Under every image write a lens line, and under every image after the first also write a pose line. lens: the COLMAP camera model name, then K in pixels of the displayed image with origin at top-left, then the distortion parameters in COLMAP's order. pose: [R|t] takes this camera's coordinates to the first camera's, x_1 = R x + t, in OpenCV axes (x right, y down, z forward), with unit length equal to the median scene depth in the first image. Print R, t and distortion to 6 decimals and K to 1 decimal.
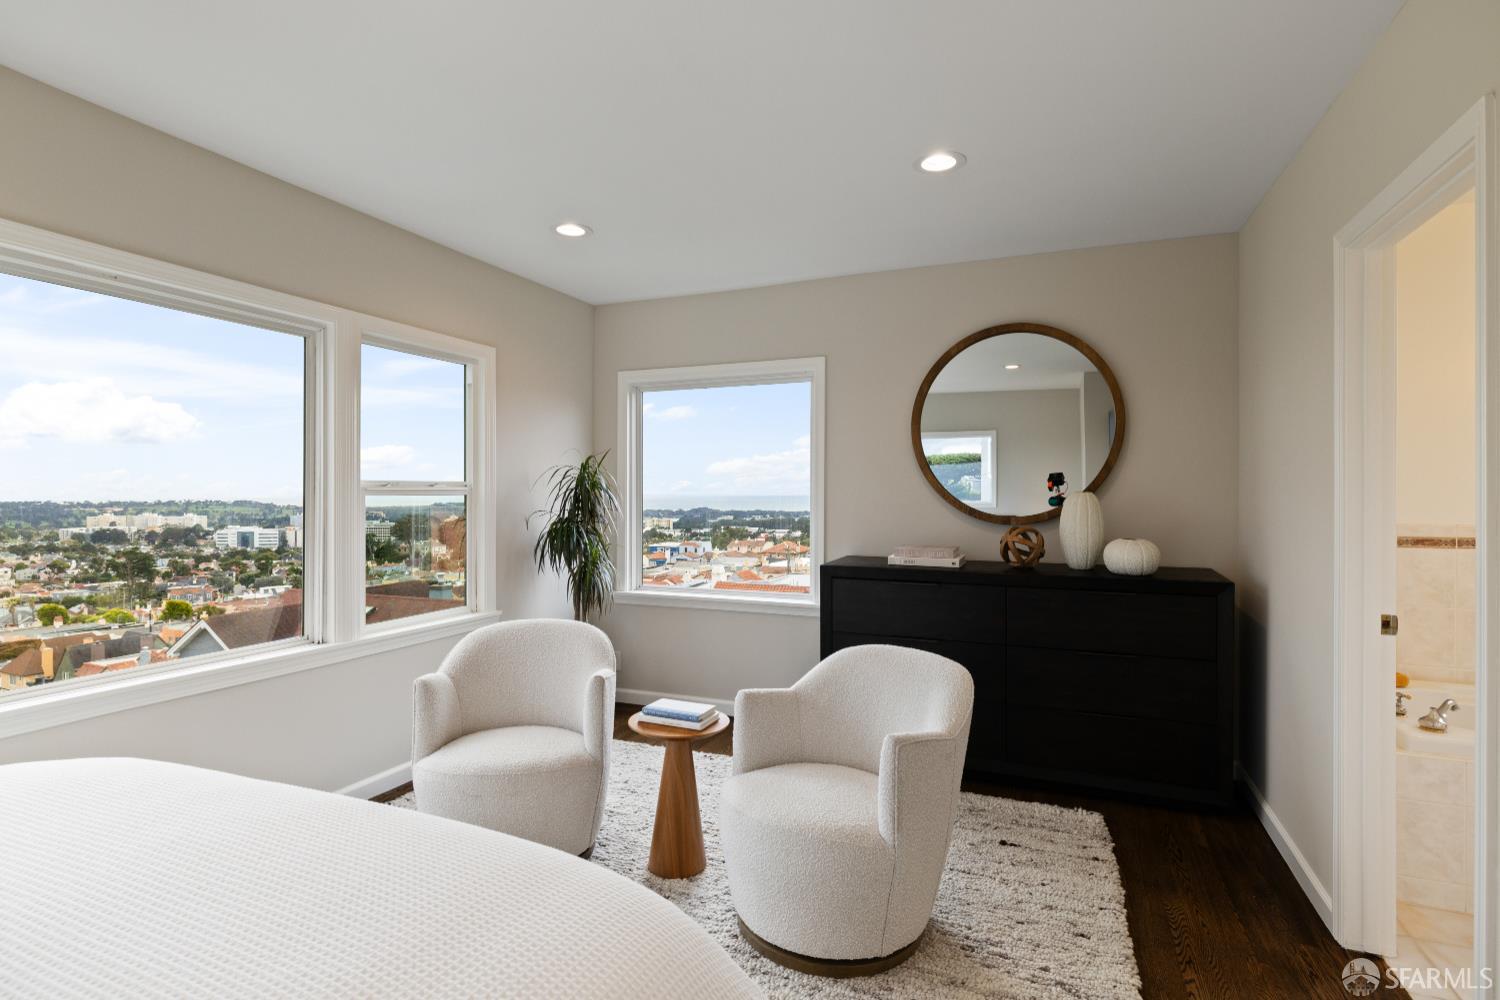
lens RADIAL K [[740.6, 0, 753.2], [0, 740.6, 494.1], [0, 0, 1]] dist [-0.003924, 0.000543]
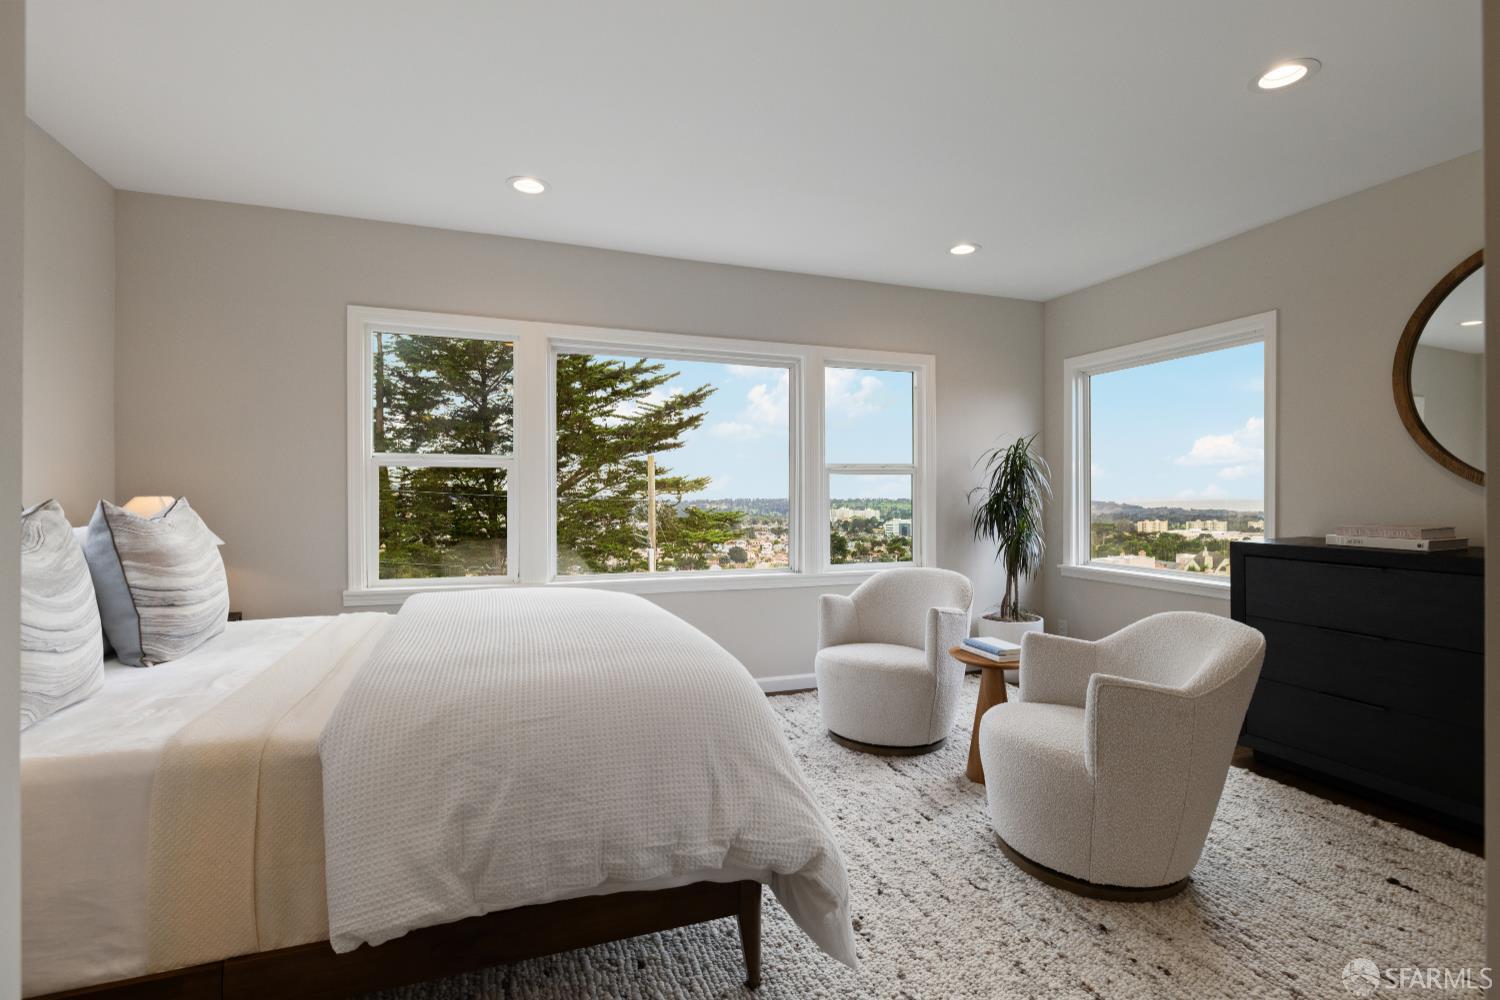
lens RADIAL K [[698.0, 0, 745.8], [0, 698.0, 487.9], [0, 0, 1]] dist [-0.010253, 0.000770]
pose [[0.677720, -0.006949, -0.735287, 0.276054], [0.001223, 0.999965, -0.008323, 0.031731], [0.735319, 0.004741, 0.677705, -0.021077]]
